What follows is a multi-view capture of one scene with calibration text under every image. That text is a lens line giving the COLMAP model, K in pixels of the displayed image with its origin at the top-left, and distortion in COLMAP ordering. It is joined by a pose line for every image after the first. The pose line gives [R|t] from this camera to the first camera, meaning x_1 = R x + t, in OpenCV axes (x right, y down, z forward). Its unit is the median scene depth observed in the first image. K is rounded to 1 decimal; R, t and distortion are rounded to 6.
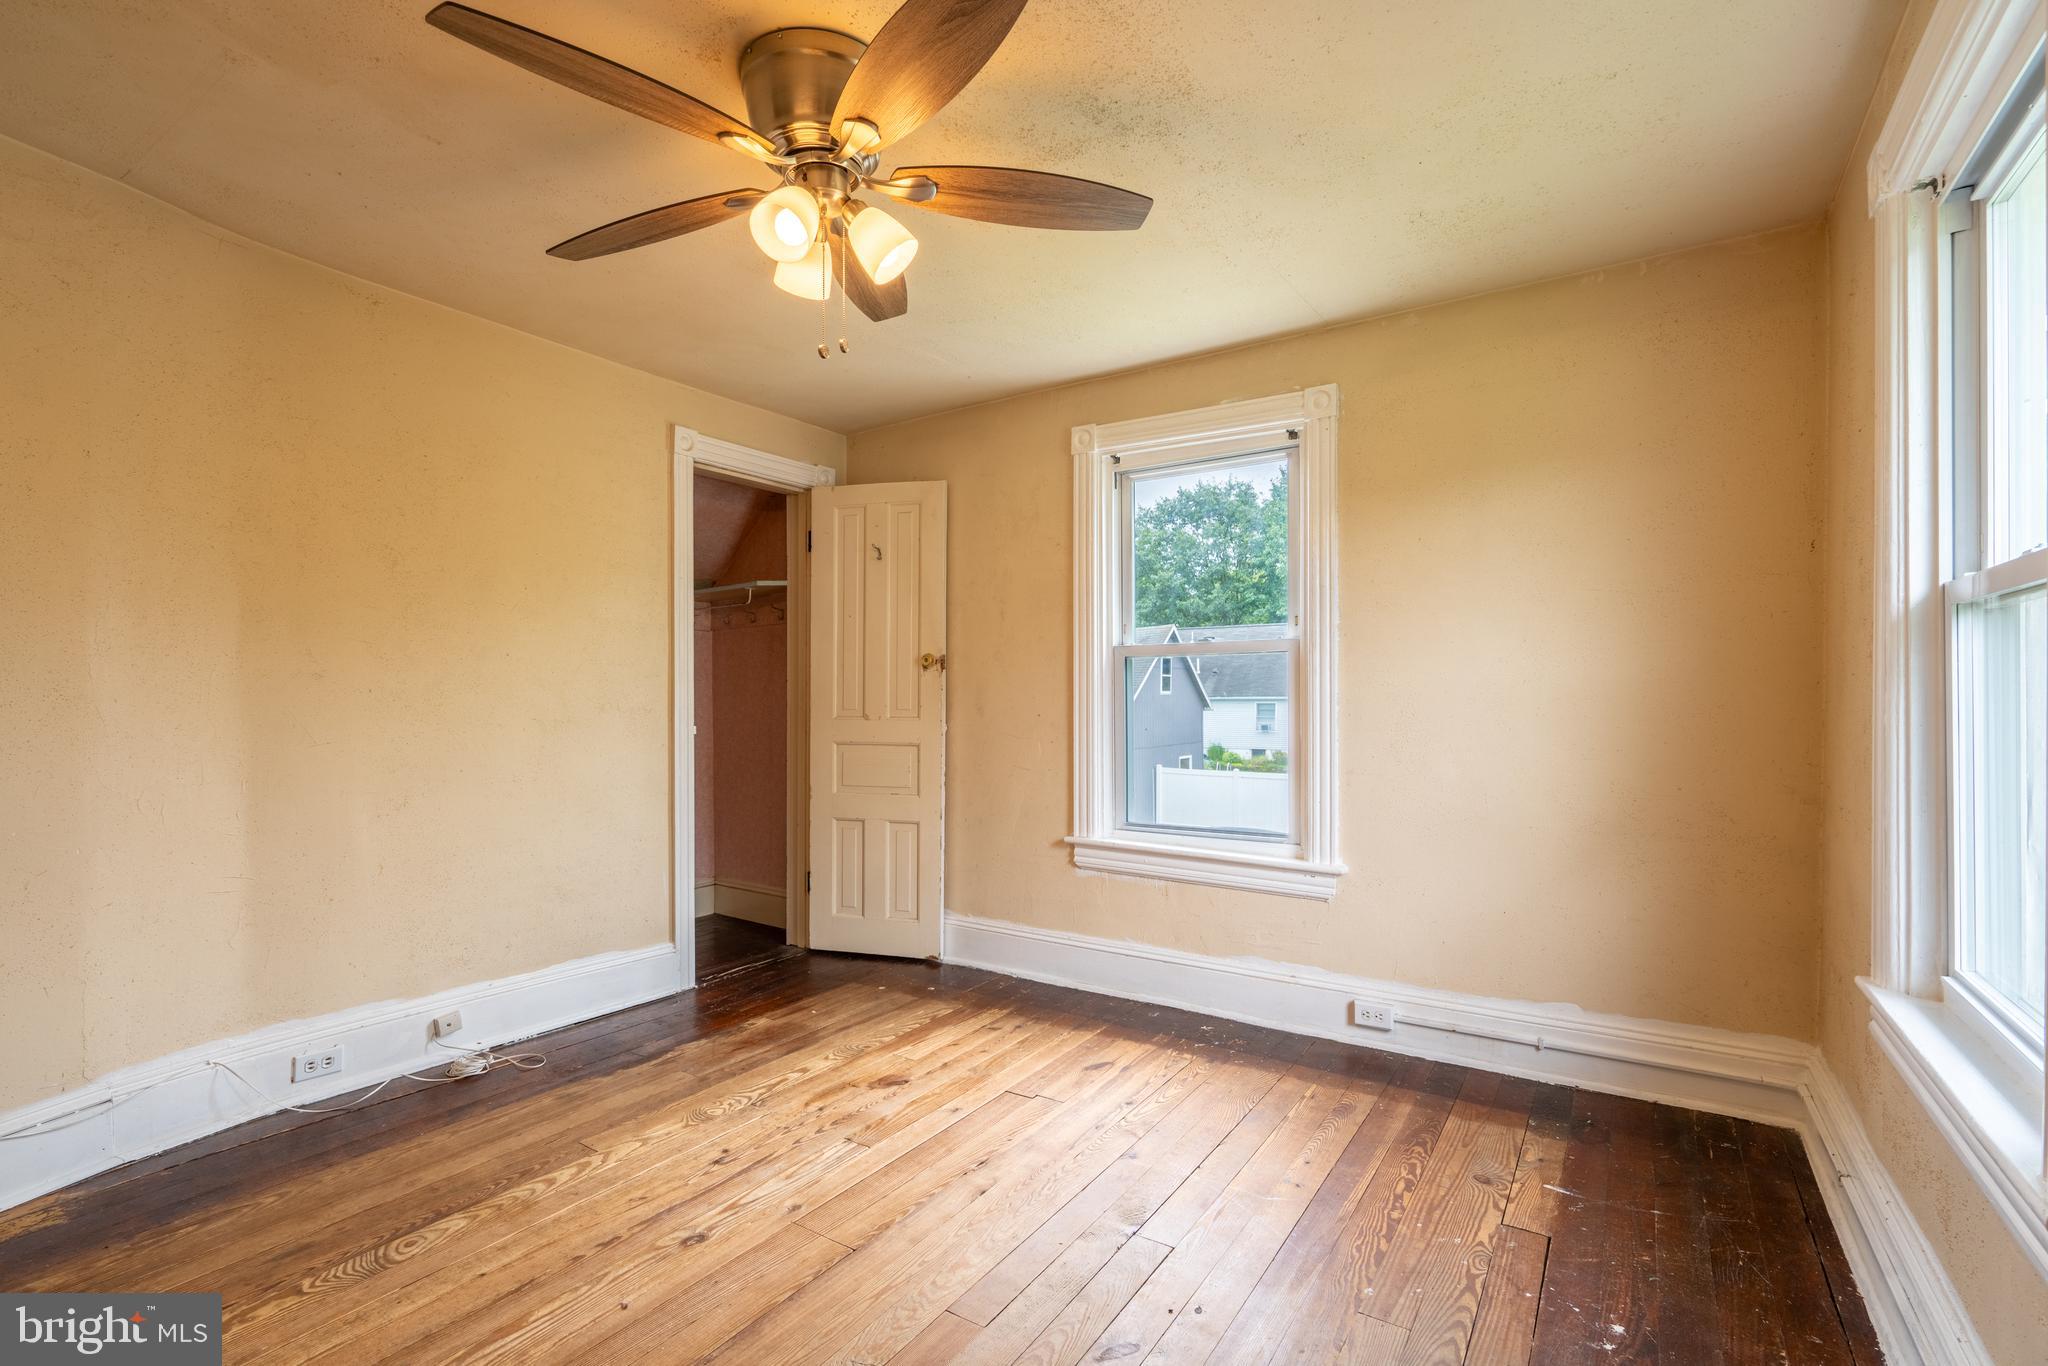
lens RADIAL K [[925.2, 0, 1000.6], [0, 925.2, 706.4], [0, 0, 1]] dist [-0.010955, 0.005912]
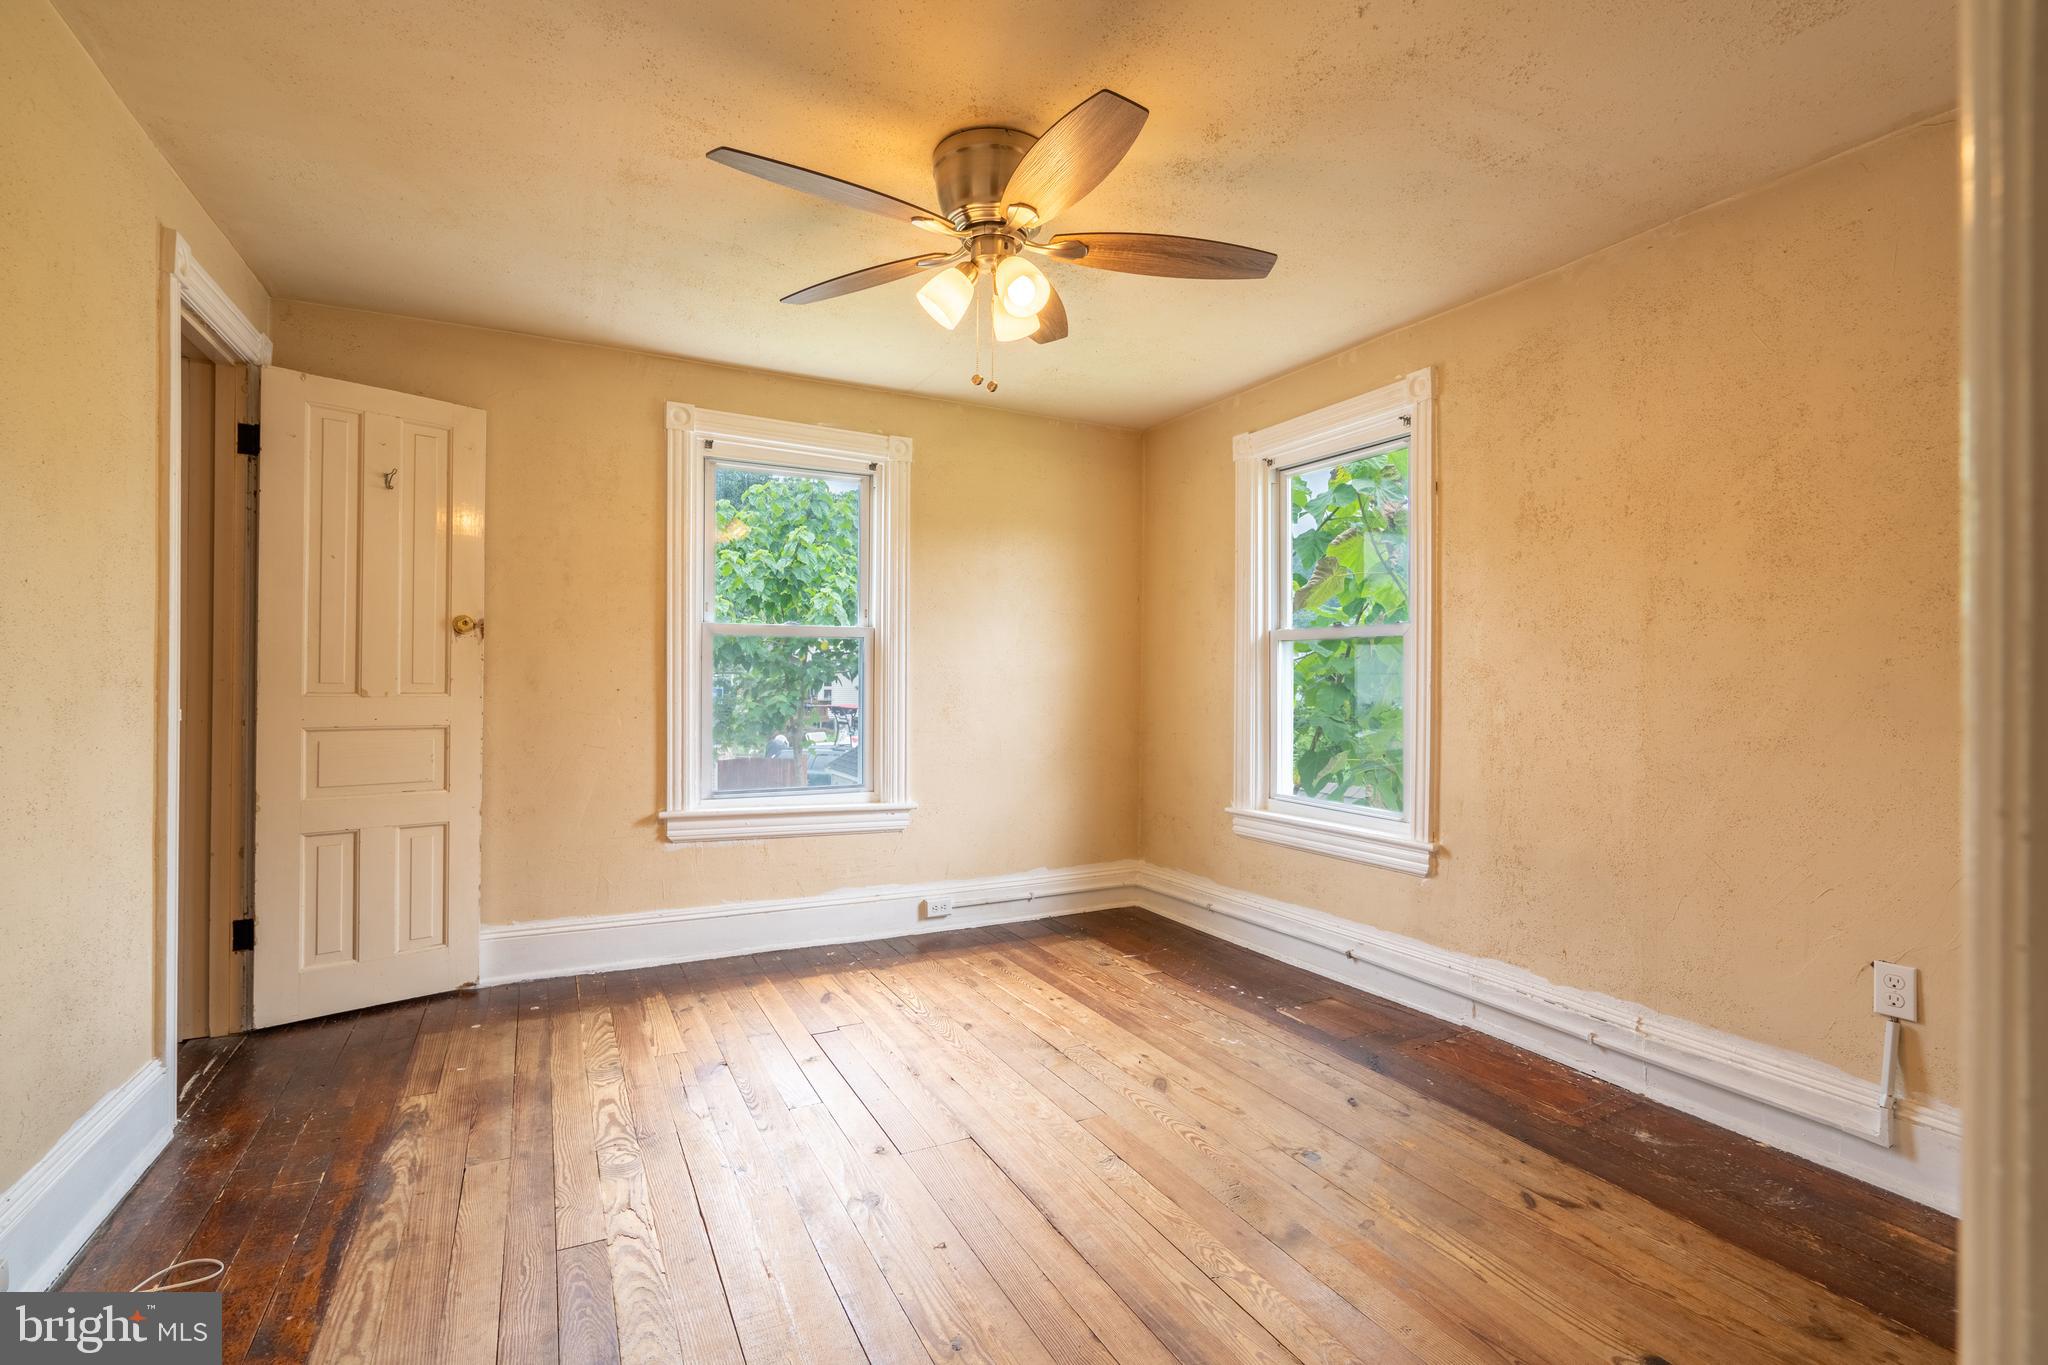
lens RADIAL K [[925.2, 0, 1021.2], [0, 925.2, 667.9], [0, 0, 1]] dist [-0.010955, 0.005912]
pose [[0.481370, 0.015712, 0.876377, -0.664740], [-0.005317, 0.999873, -0.015006, -0.000978], [-0.876502, 0.002564, 0.481392, 0.204913]]
